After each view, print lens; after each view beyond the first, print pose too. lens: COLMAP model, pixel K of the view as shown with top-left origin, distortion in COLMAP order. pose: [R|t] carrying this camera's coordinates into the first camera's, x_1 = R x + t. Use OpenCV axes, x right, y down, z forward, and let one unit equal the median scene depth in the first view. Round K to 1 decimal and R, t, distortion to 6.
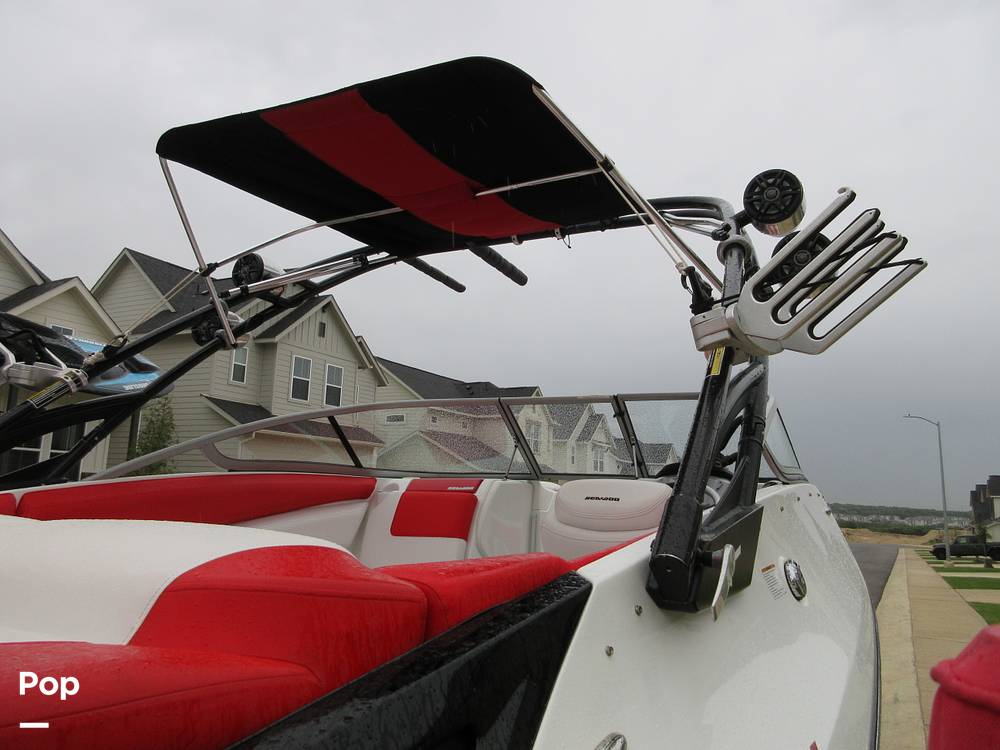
lens RADIAL K [[735.4, 0, 500.0], [0, 735.4, 375.0], [0, 0, 1]] dist [-0.002585, -0.000981]
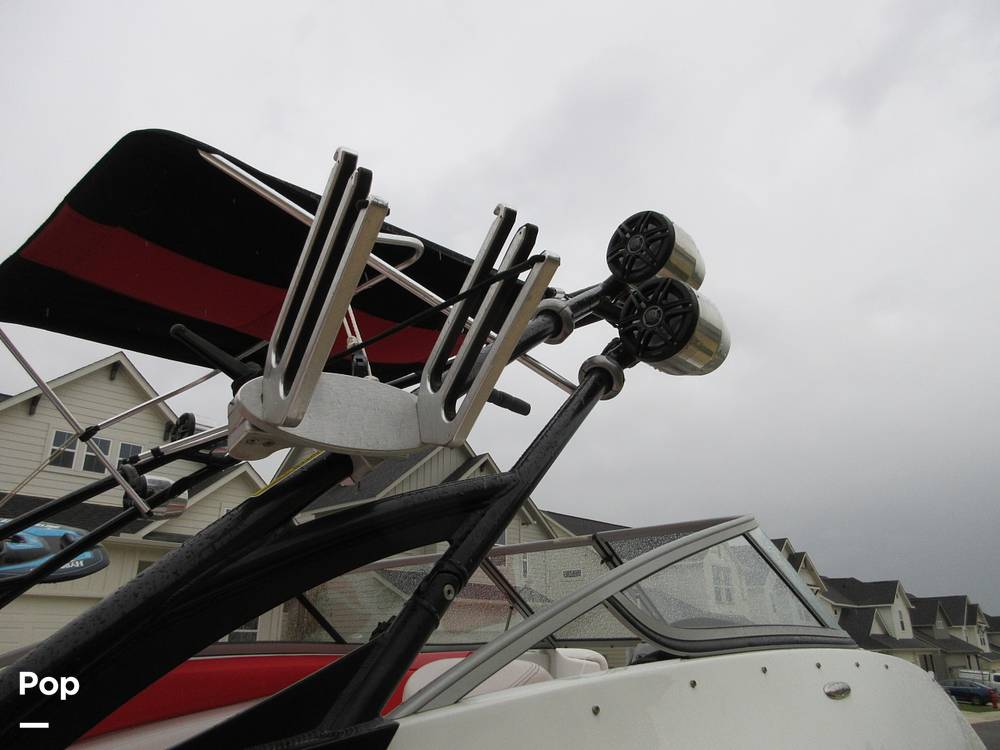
lens RADIAL K [[735.6, 0, 494.1], [0, 735.6, 379.9], [0, 0, 1]] dist [-0.000707, -0.006360]
pose [[0.963537, -0.131671, -0.232936, 0.296187], [0.083366, 0.974939, -0.206260, 0.021876], [0.254257, 0.179320, 0.950367, 0.219732]]
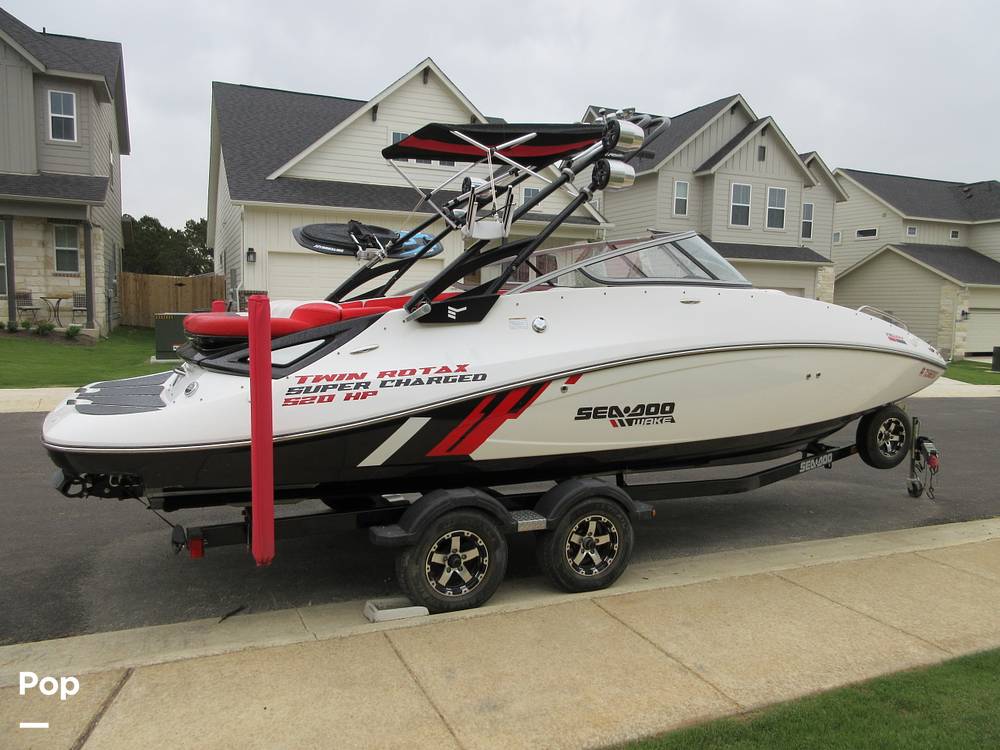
lens RADIAL K [[715.9, 0, 496.0], [0, 715.9, 375.3], [0, 0, 1]] dist [0.000041, 0.005210]
pose [[0.784775, 0.039681, -0.618509, 1.002865], [0.110241, 0.973098, 0.202305, -0.035408], [0.609897, -0.226949, 0.759289, -0.551655]]
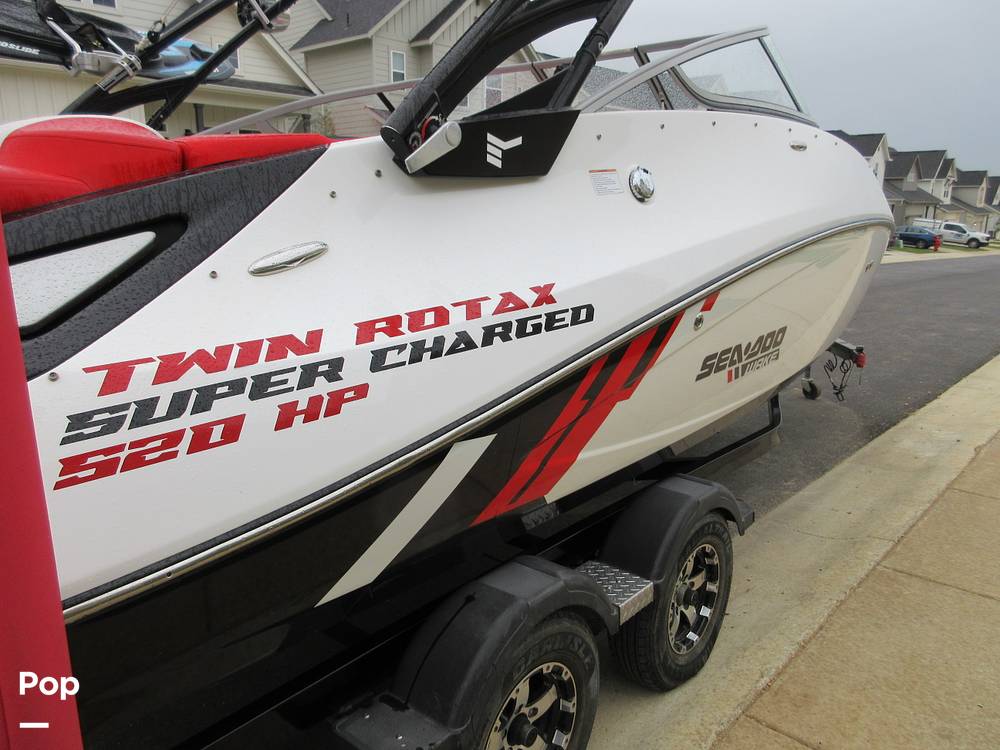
lens RADIAL K [[728.3, 0, 493.2], [0, 728.3, 378.7], [0, 0, 1]] dist [-0.000008, -0.008397]
pose [[0.968006, 0.026364, -0.249538, 0.259667], [0.072120, 0.923273, 0.377313, 0.063680], [0.240339, -0.383238, 0.891833, -0.099893]]
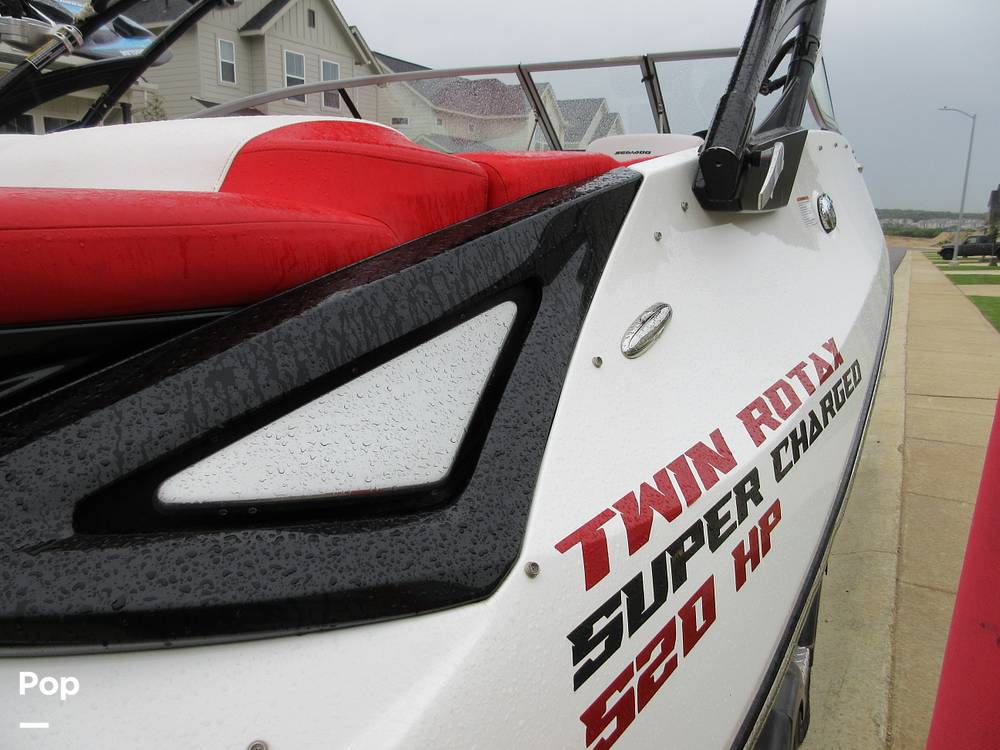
lens RADIAL K [[735.4, 0, 500.0], [0, 735.4, 375.0], [0, 0, 1]] dist [-0.002585, -0.000981]
pose [[0.999744, -0.015717, -0.016306, -0.020165], [0.020741, 0.924533, 0.380537, 0.049851], [0.009095, -0.380777, 0.924622, -0.015408]]
